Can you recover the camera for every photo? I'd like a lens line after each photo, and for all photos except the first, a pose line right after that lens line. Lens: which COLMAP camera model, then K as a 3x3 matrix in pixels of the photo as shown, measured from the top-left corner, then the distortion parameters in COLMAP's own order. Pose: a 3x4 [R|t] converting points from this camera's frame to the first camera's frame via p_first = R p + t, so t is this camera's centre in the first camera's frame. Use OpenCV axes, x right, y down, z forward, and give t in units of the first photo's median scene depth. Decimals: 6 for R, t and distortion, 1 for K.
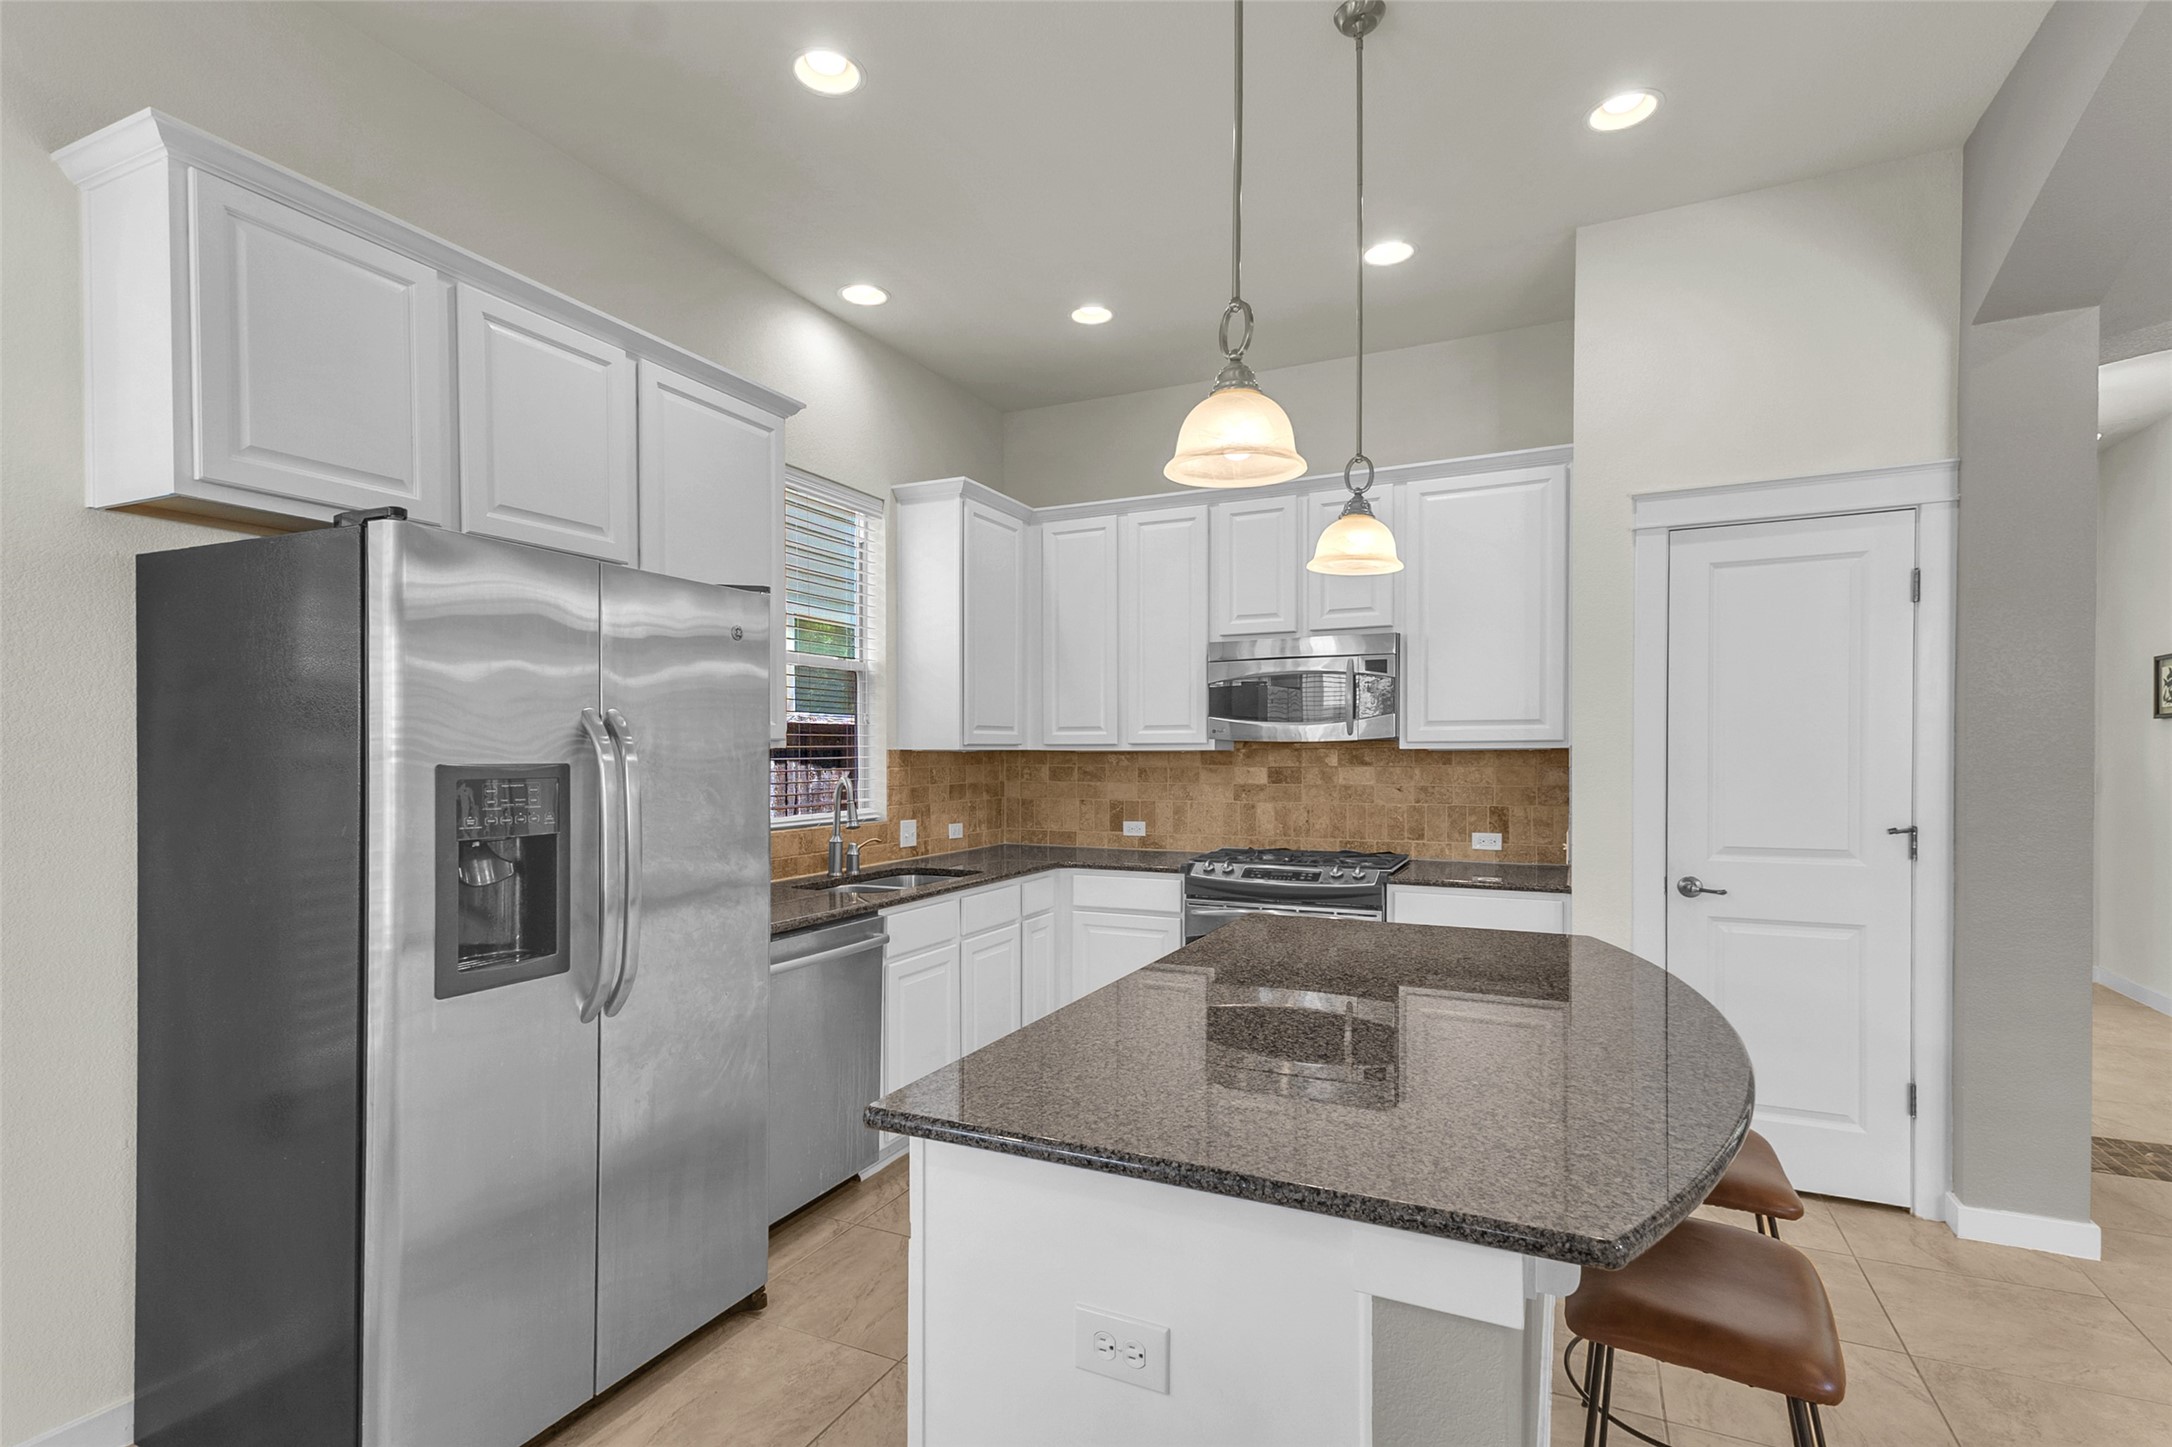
lens RADIAL K [[1027.8, 0, 1075.9], [0, 1027.8, 769.3], [0, 0, 1]] dist [0.029253, -0.001396]
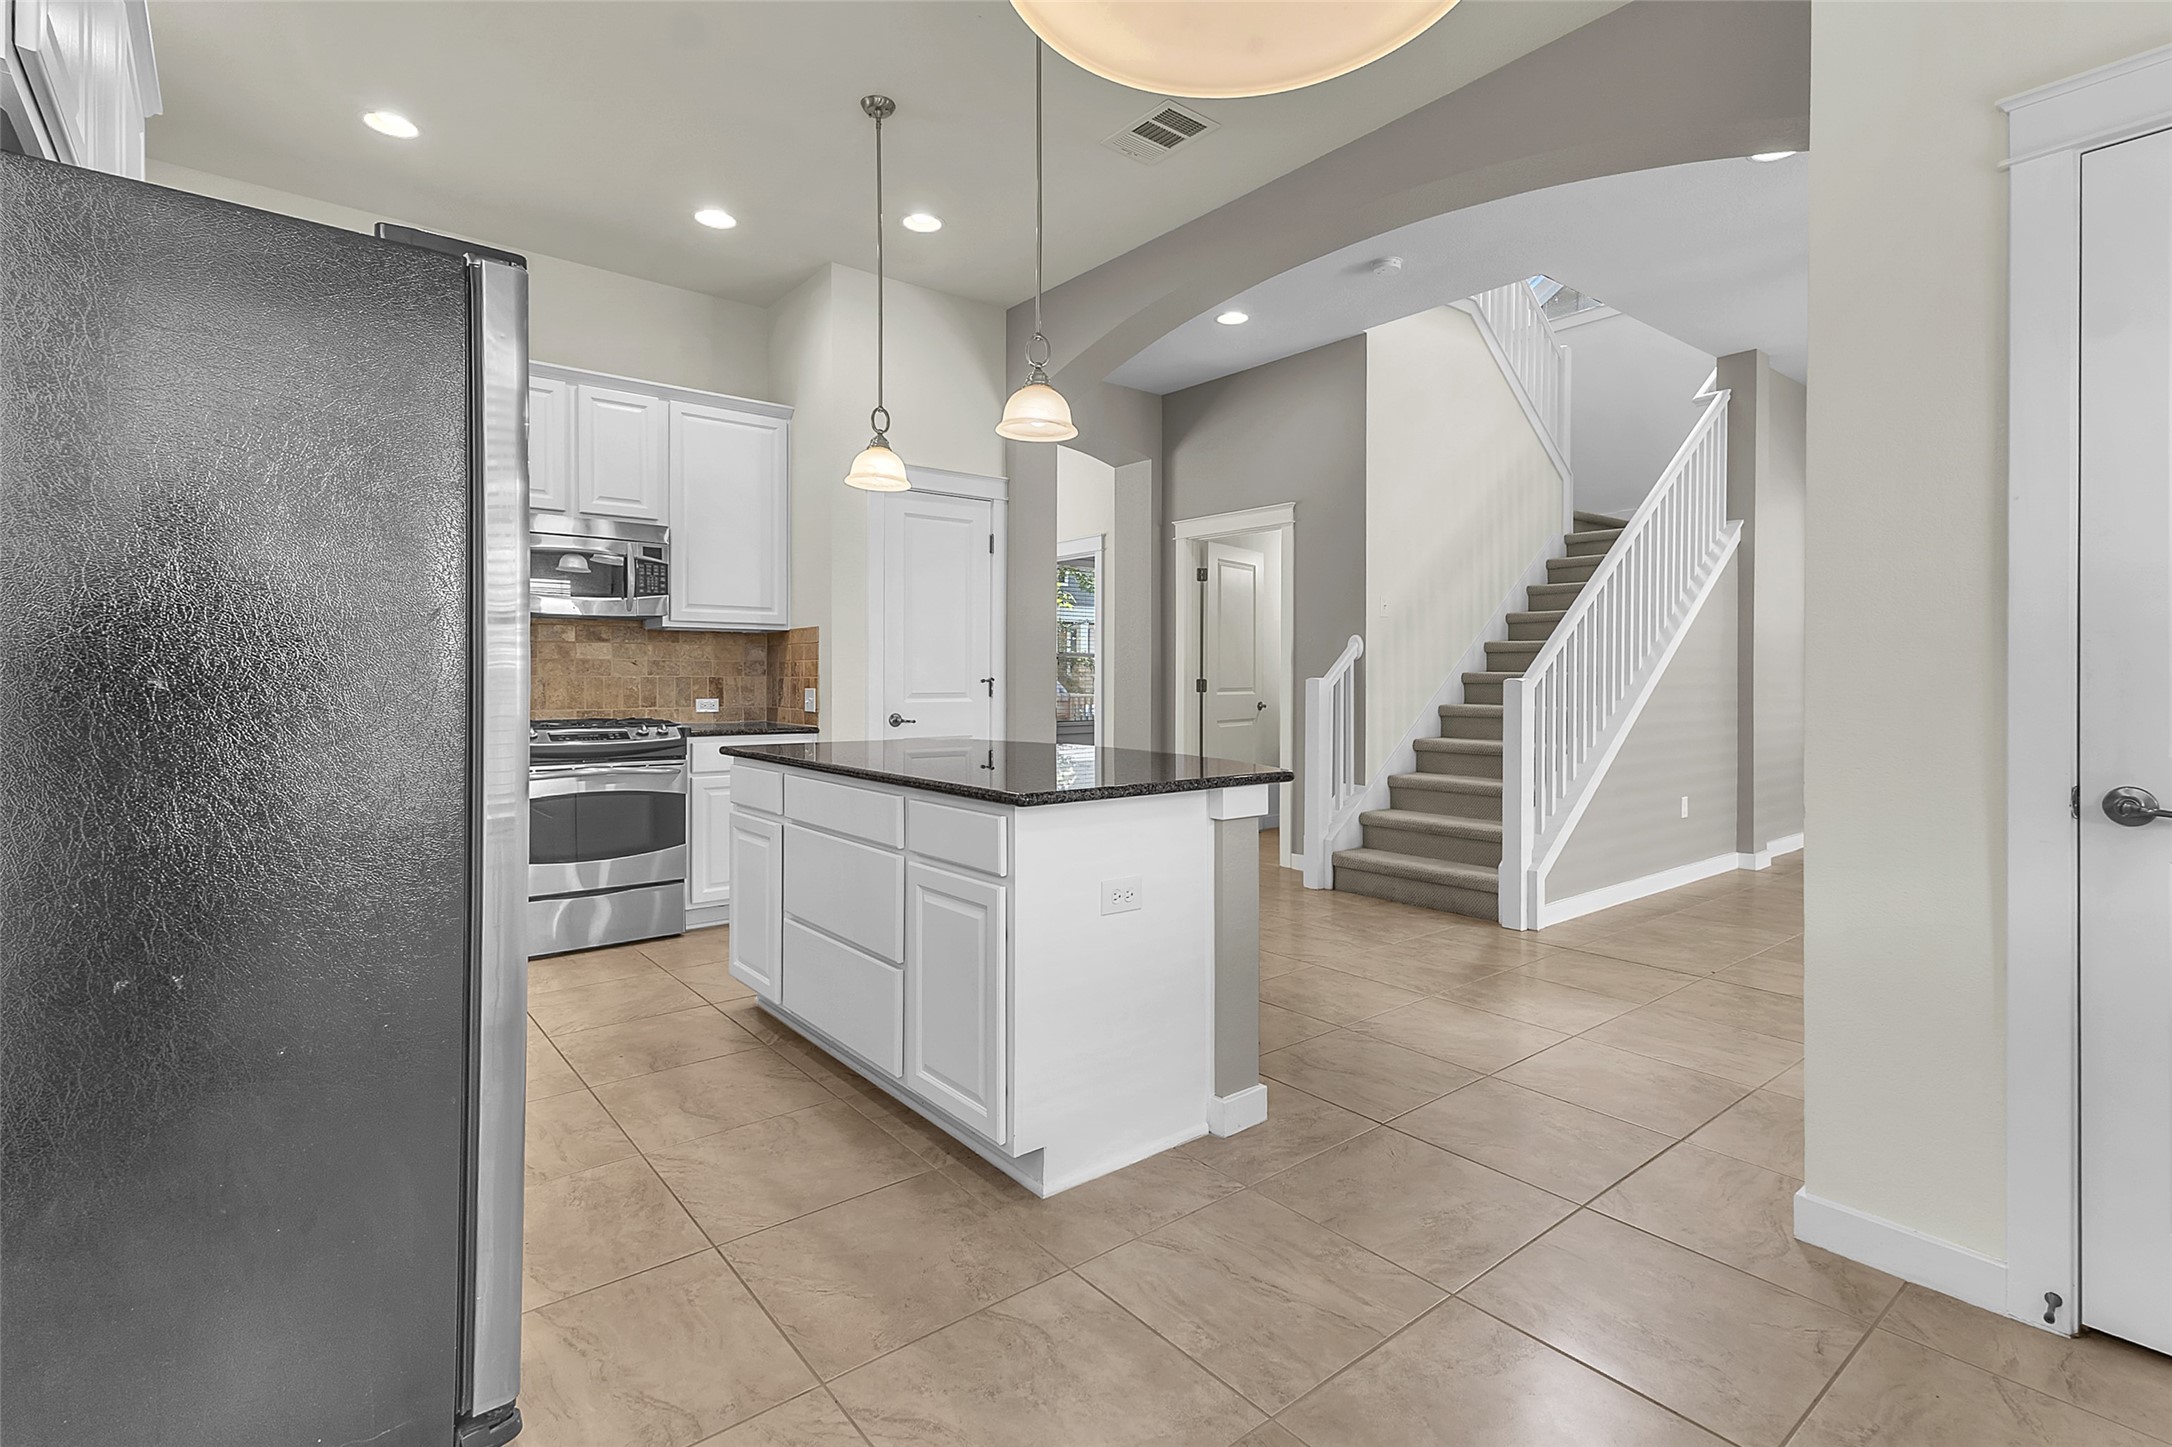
lens RADIAL K [[1027.8, 0, 1078.5], [0, 1027.8, 684.3], [0, 0, 1]] dist [0.029253, -0.001396]
pose [[0.445682, 0.001845, 0.895190, -0.499468], [0.007758, 0.999952, -0.005923, 0.054342], [-0.895158, 0.009585, 0.445646, 0.056233]]
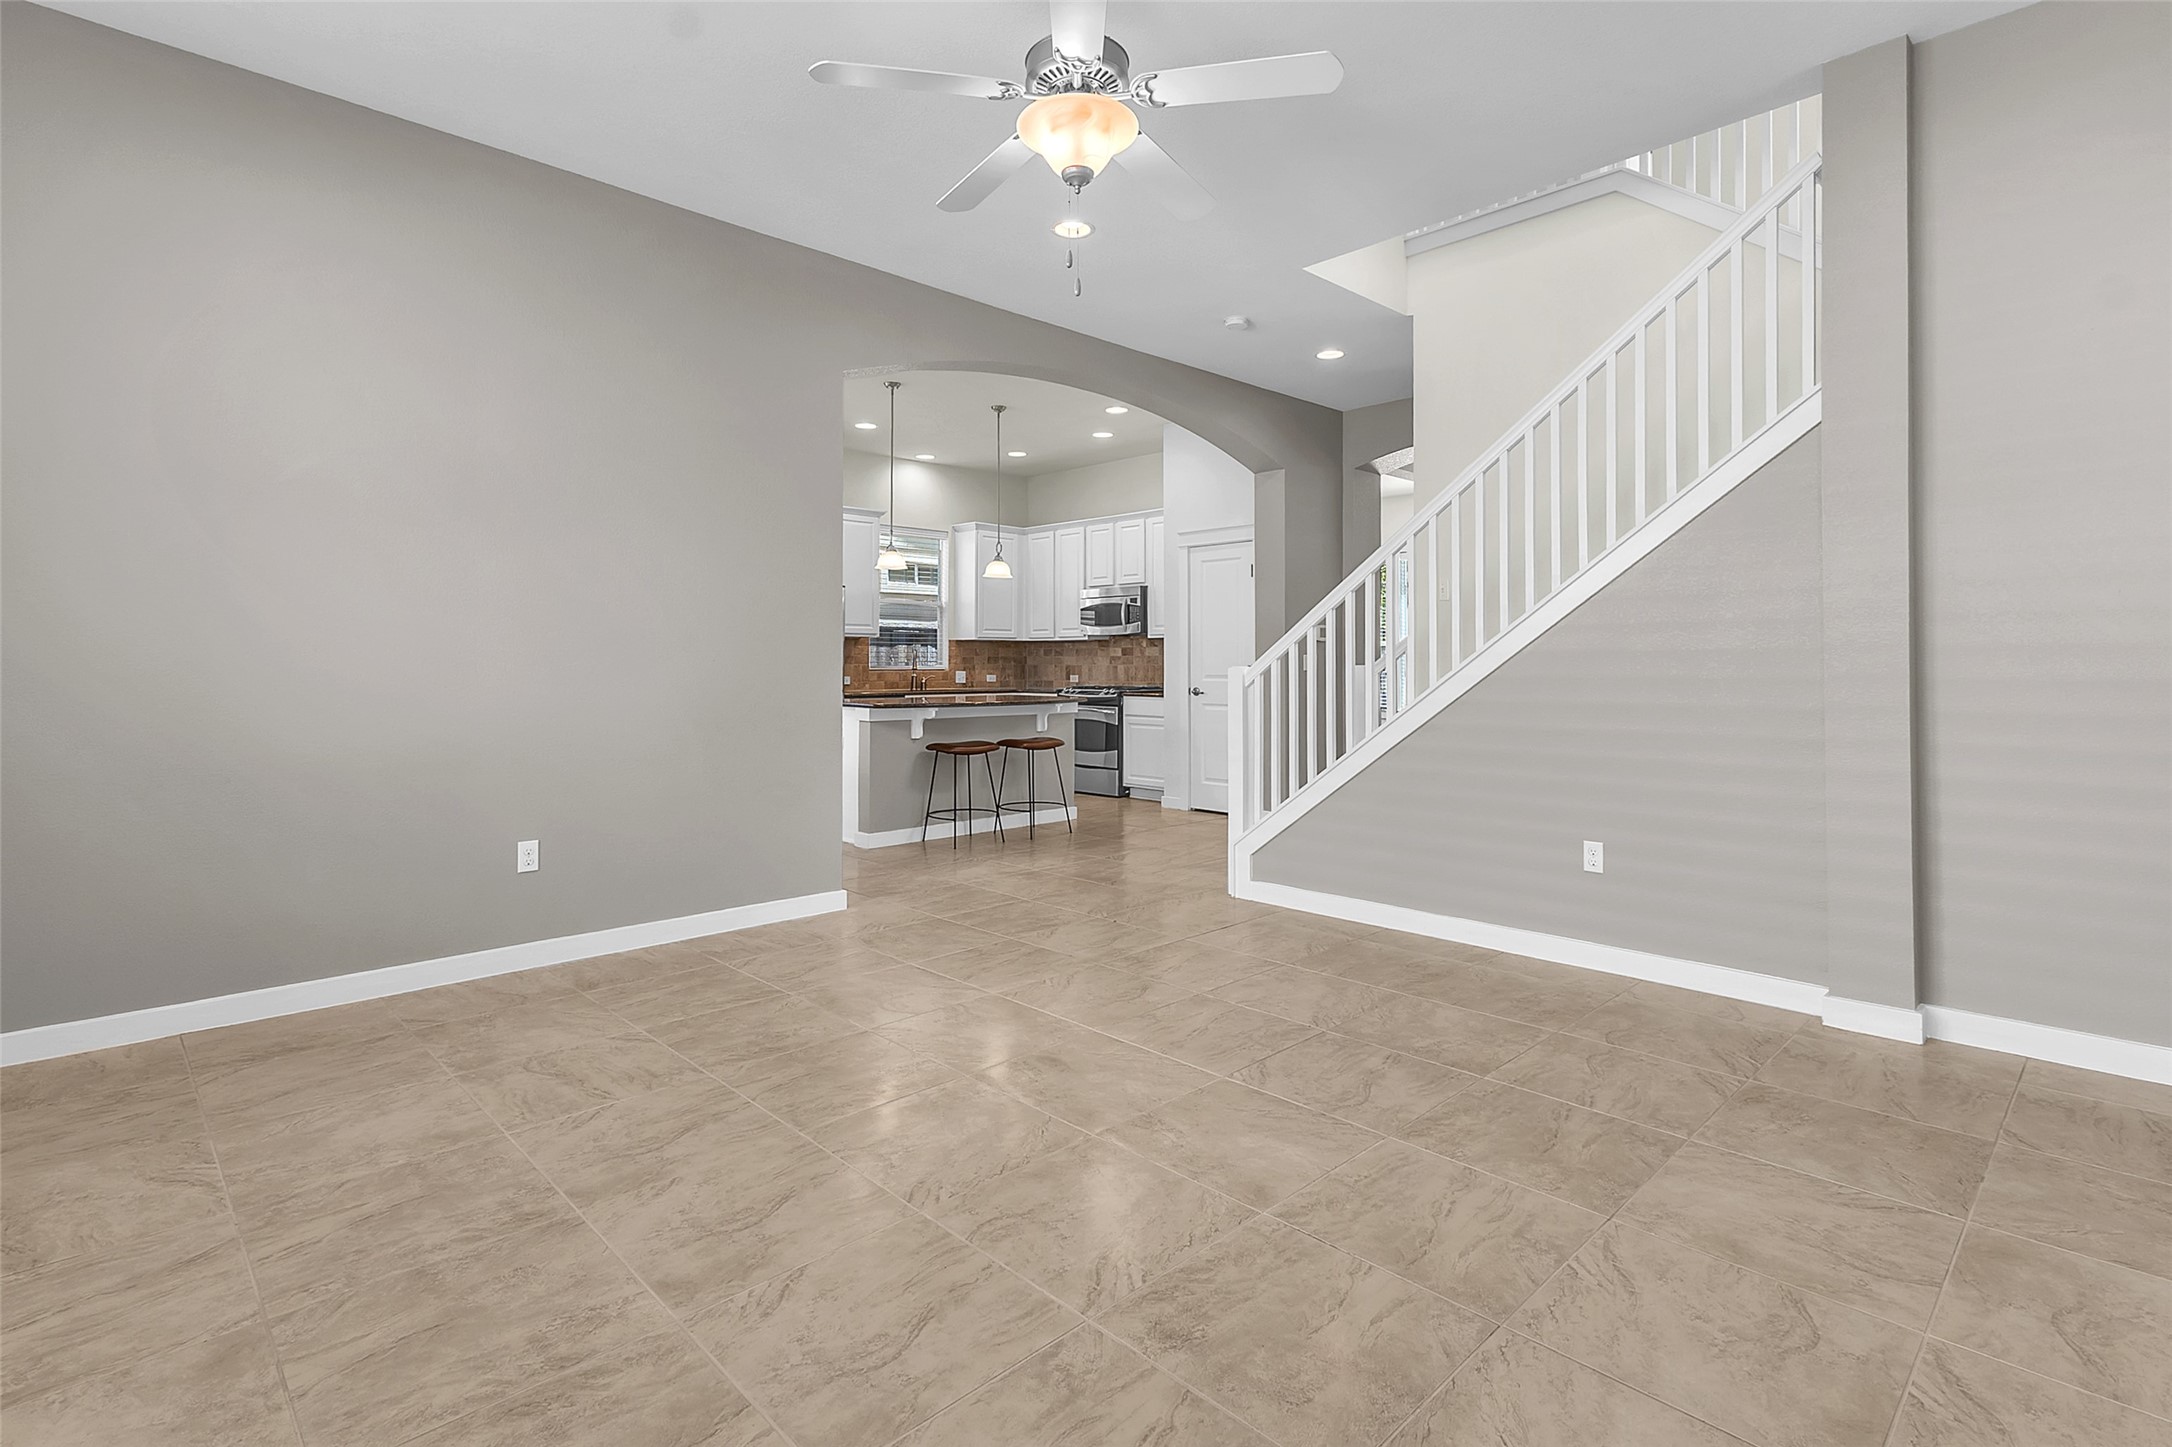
lens RADIAL K [[1027.8, 0, 1054.8], [0, 1027.8, 646.6], [0, 0, 1]] dist [0.029253, -0.001396]
pose [[0.925020, -0.003053, -0.379907, 0.921118], [-0.007229, 0.999645, -0.025634, 0.053899], [0.379850, 0.026458, 0.924670, -1.050160]]
